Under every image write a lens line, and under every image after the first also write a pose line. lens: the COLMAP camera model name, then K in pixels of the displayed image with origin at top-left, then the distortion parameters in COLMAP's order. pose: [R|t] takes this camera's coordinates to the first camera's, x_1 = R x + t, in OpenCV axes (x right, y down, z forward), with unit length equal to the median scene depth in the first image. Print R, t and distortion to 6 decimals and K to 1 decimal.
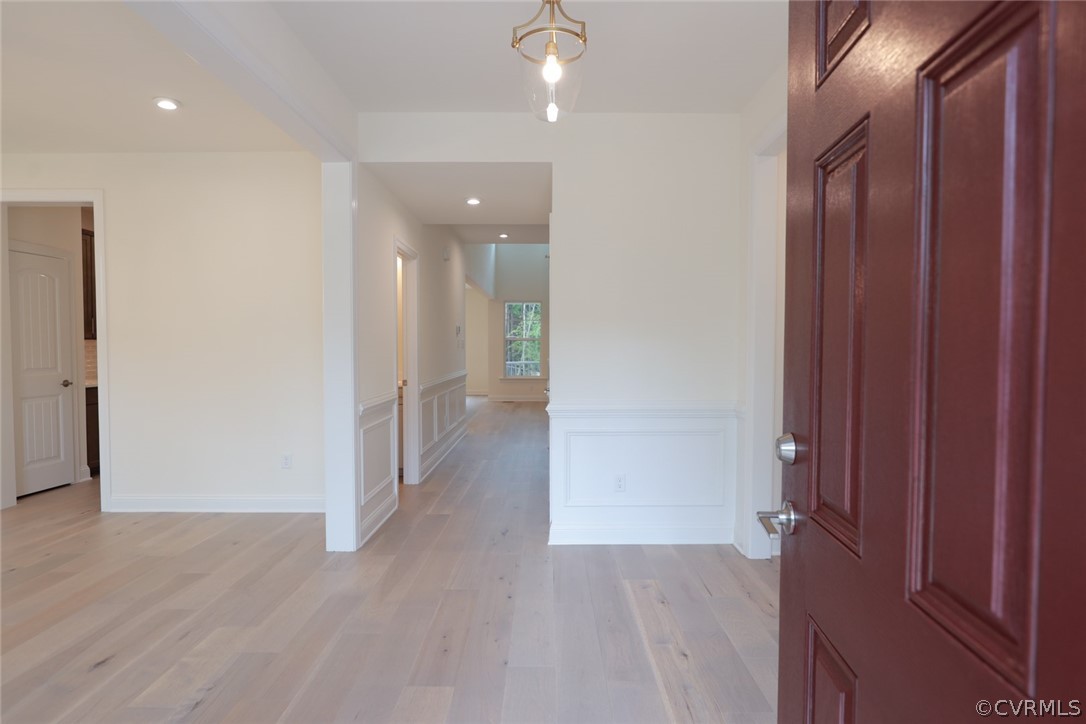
lens RADIAL K [[589.0, 0, 545.5], [0, 589.0, 363.3], [0, 0, 1]] dist [-0.006732, -0.000336]
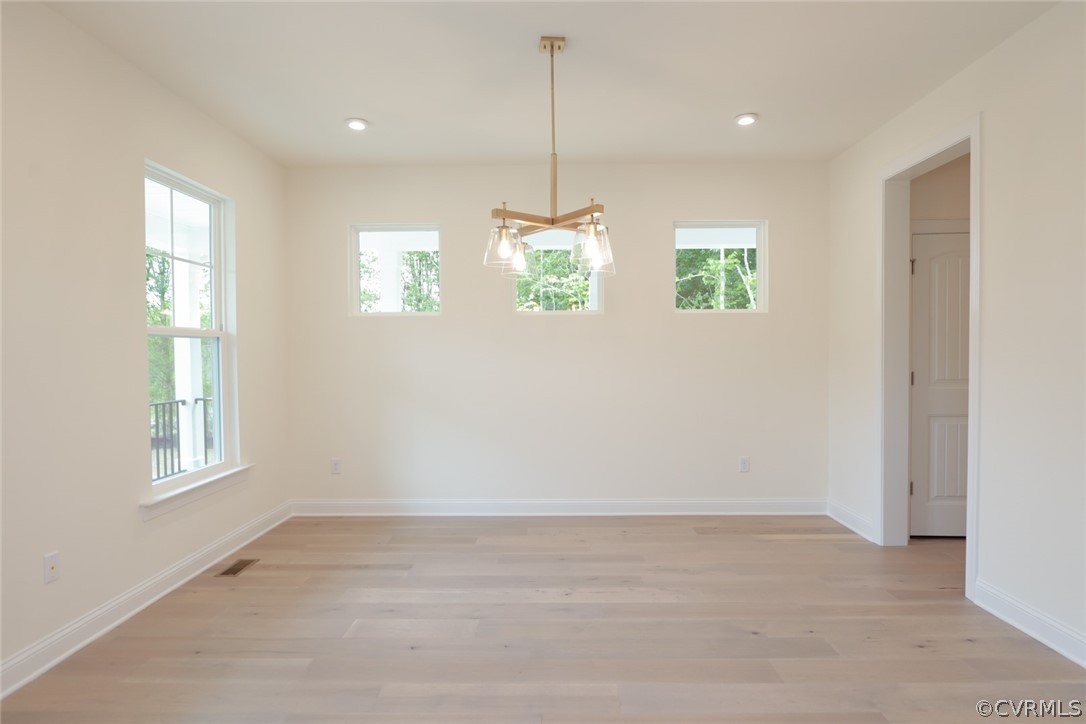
lens RADIAL K [[589.0, 0, 545.5], [0, 589.0, 363.3], [0, 0, 1]] dist [-0.006732, -0.000336]
pose [[-0.021149, 0.019345, -0.999589, -0.082276], [-0.026399, 0.999453, 0.019900, -0.015263], [0.999428, 0.026809, -0.020627, 0.526046]]
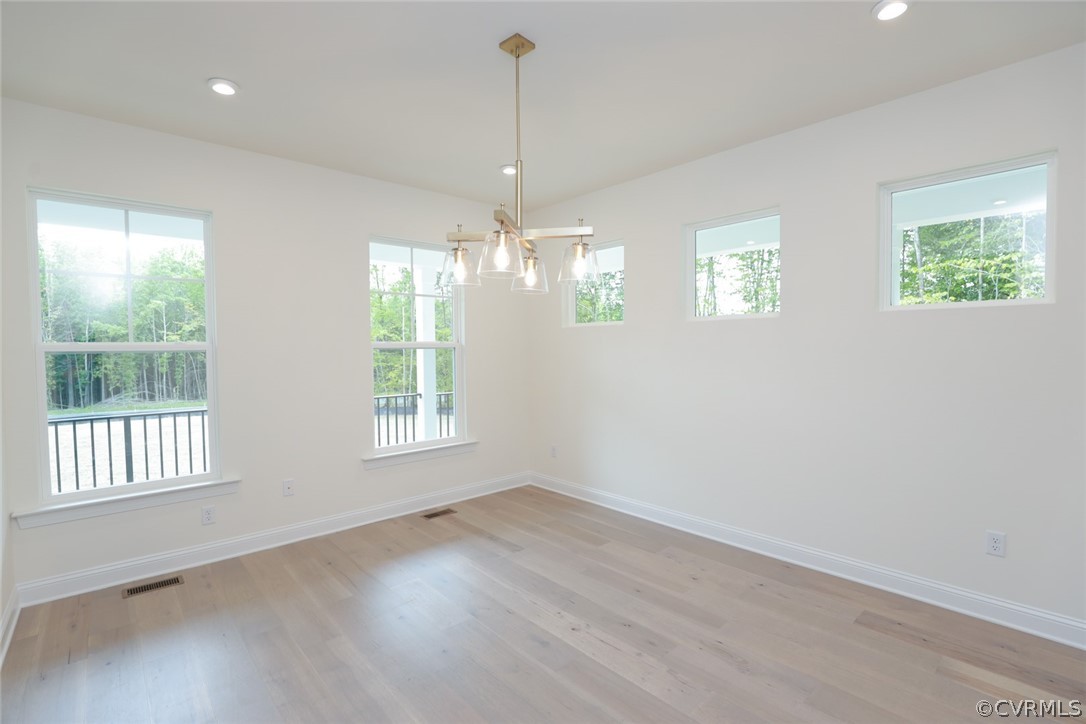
lens RADIAL K [[488.8, 0, 540.6], [0, 488.8, 363.0], [0, 0, 1]] dist [-0.026961, 0.000080]
pose [[-0.737466, 0.026001, -0.674884, -0.378148], [-0.013490, 0.998492, 0.053210, -0.047582], [0.675250, 0.048345, -0.736003, 0.879952]]
